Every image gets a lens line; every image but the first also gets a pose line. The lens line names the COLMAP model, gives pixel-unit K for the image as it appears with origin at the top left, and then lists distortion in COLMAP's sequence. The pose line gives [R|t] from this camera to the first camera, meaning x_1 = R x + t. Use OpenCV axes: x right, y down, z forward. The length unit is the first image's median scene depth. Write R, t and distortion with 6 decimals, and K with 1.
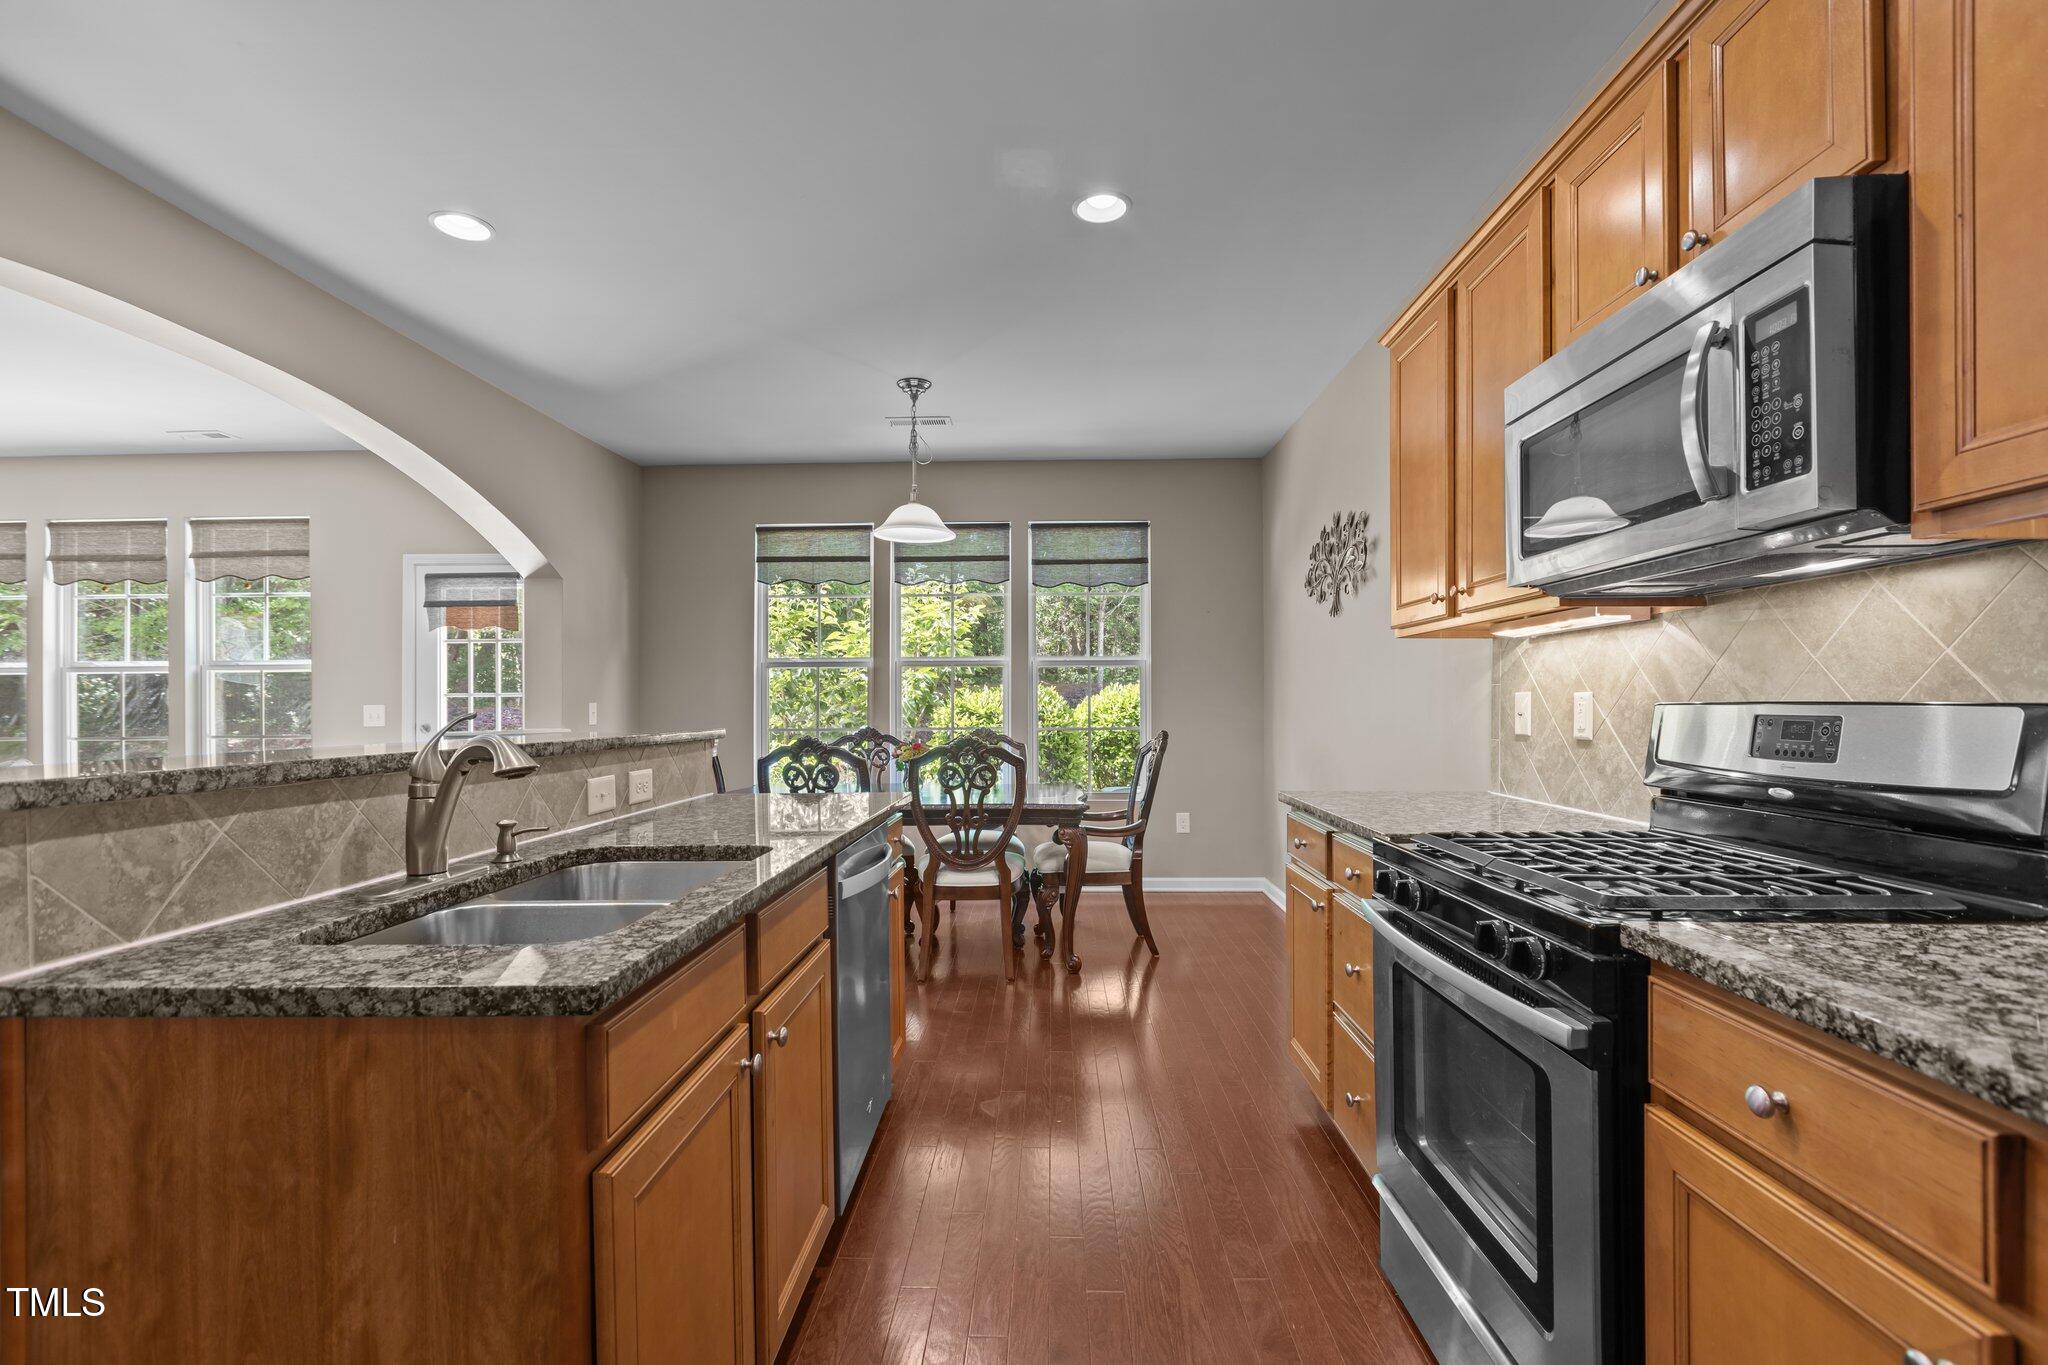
lens RADIAL K [[921.6, 0, 1017.7], [0, 921.6, 708.9], [0, 0, 1]] dist [0.005088, -0.001628]
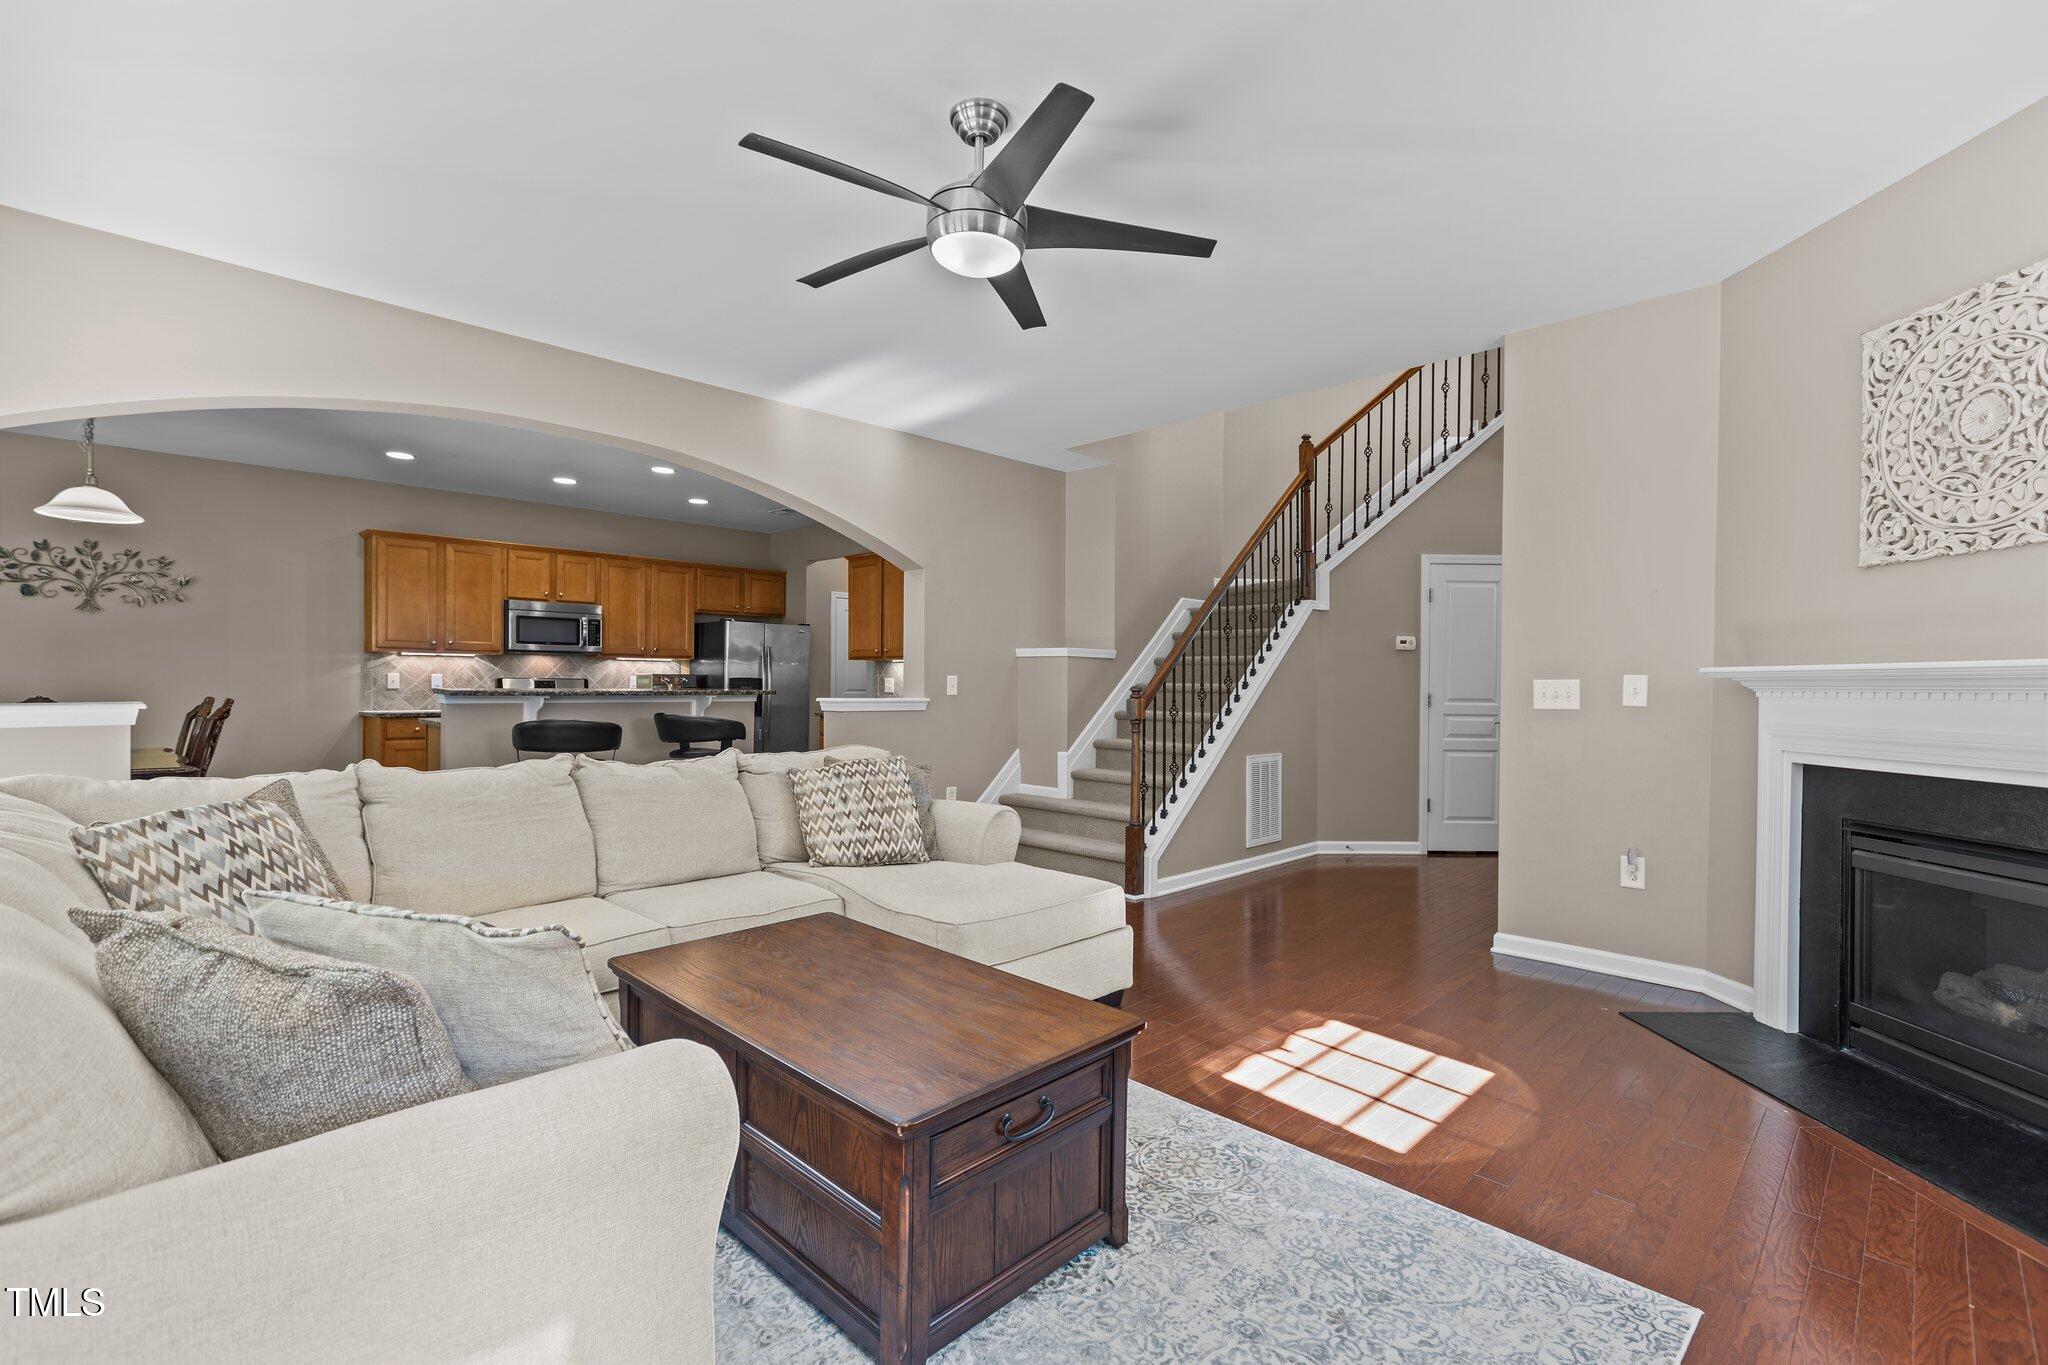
lens RADIAL K [[921.6, 0, 1025.3], [0, 921.6, 689.3], [0, 0, 1]] dist [0.005088, -0.001628]
pose [[-0.743288, -0.004523, 0.668957, -1.325366], [-0.001653, 0.999987, 0.004924, 0.006762], [-0.668970, 0.002554, -0.743285, 0.860607]]
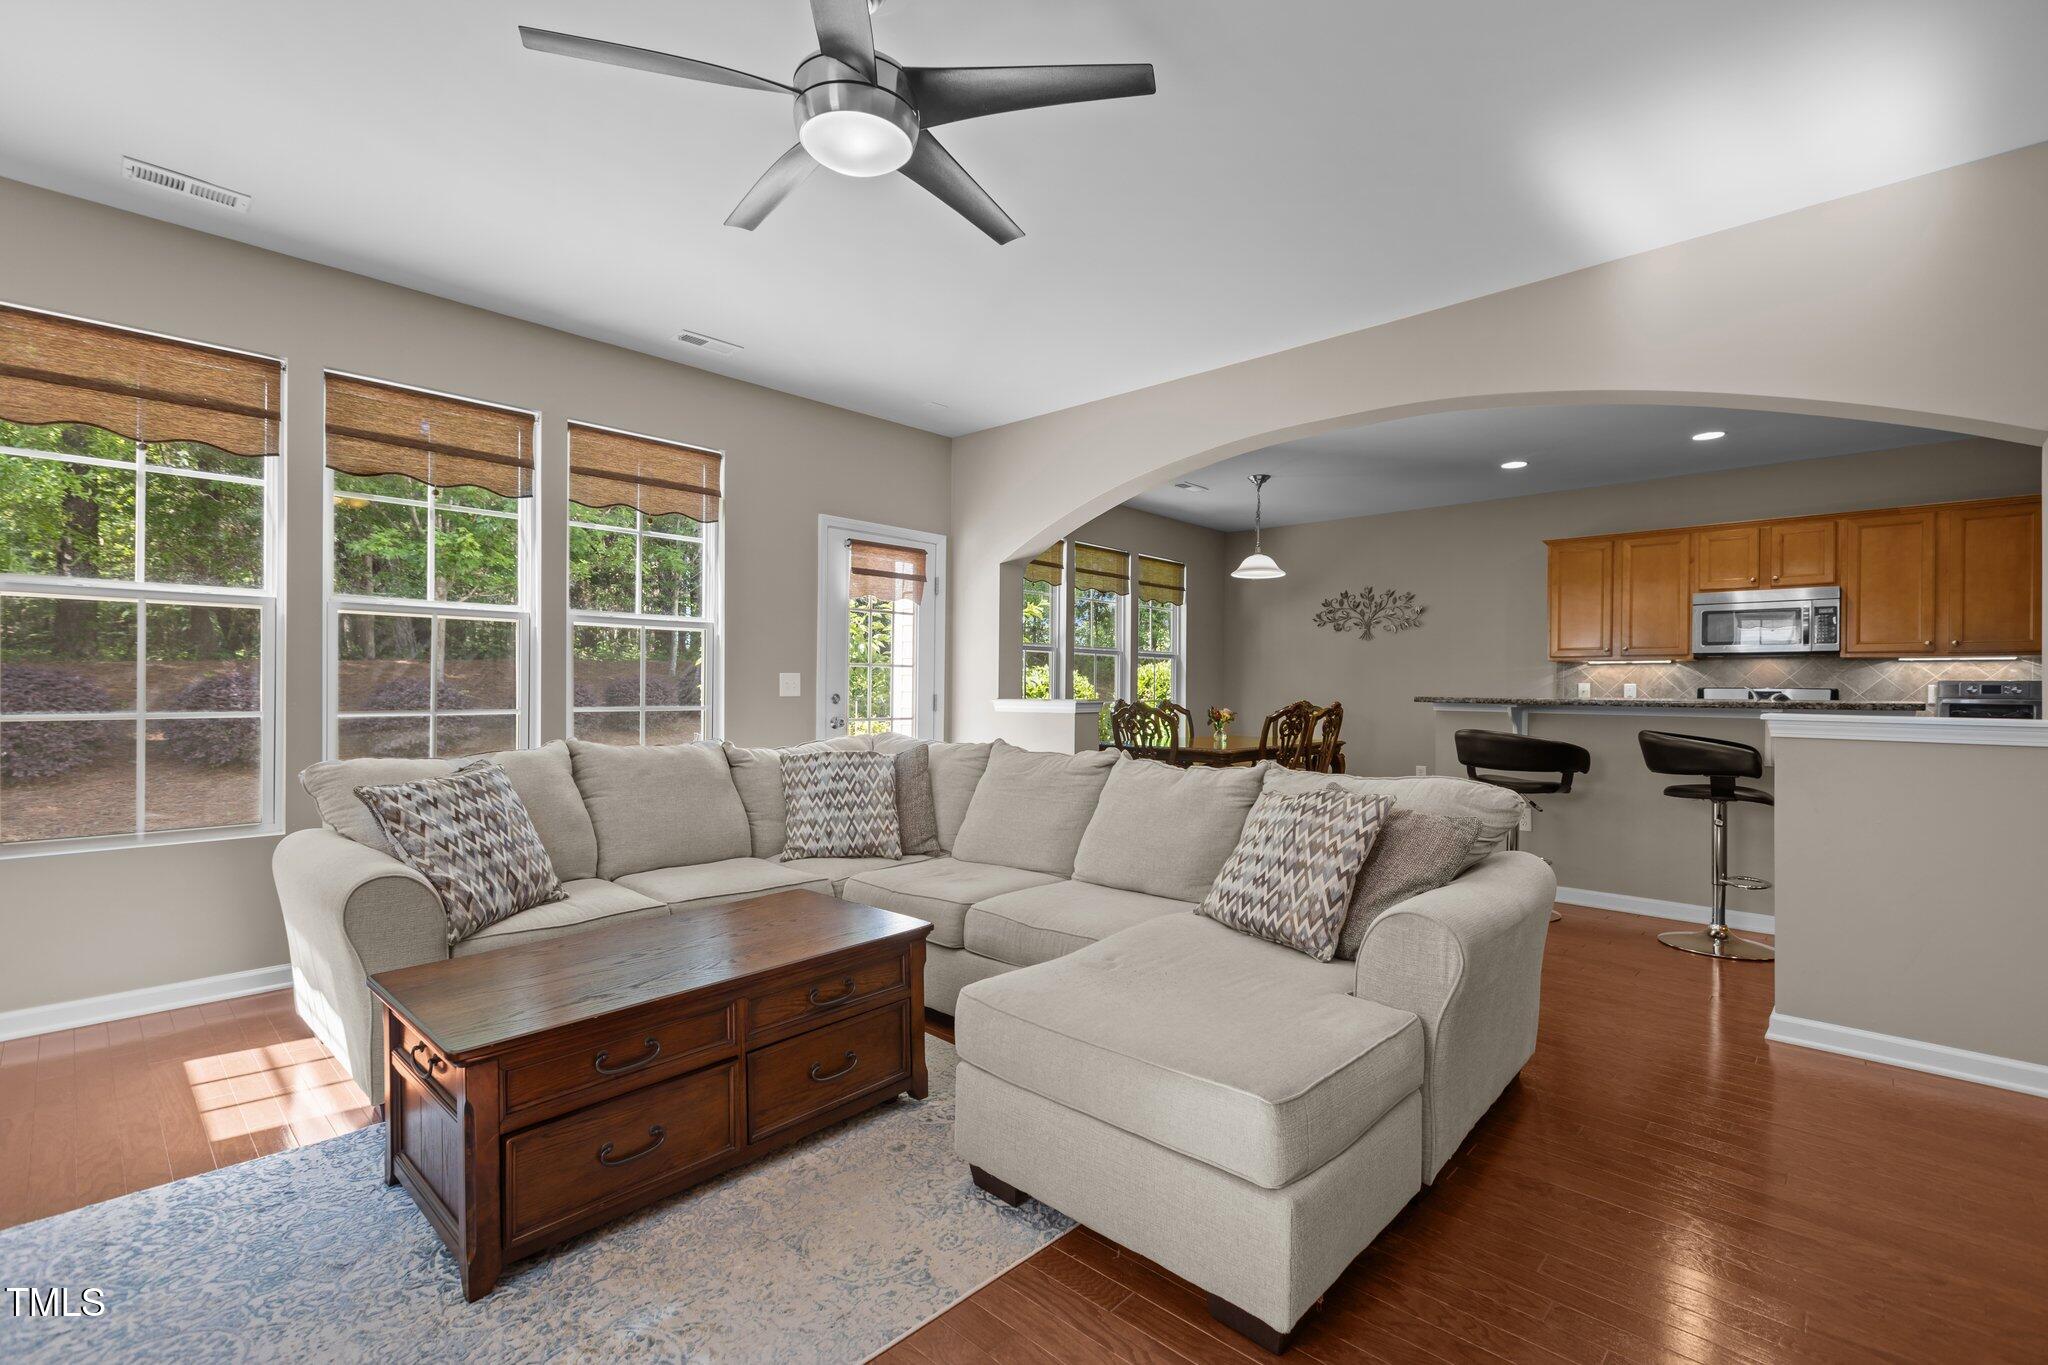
lens RADIAL K [[921.6, 0, 1021.2], [0, 921.6, 672.3], [0, 0, 1]] dist [0.005088, -0.001628]
pose [[0.650912, 0.024410, 0.758761, -1.241513], [-0.010627, 0.999678, -0.023044, 0.013970], [-0.759079, 0.006936, 0.650962, 0.231946]]
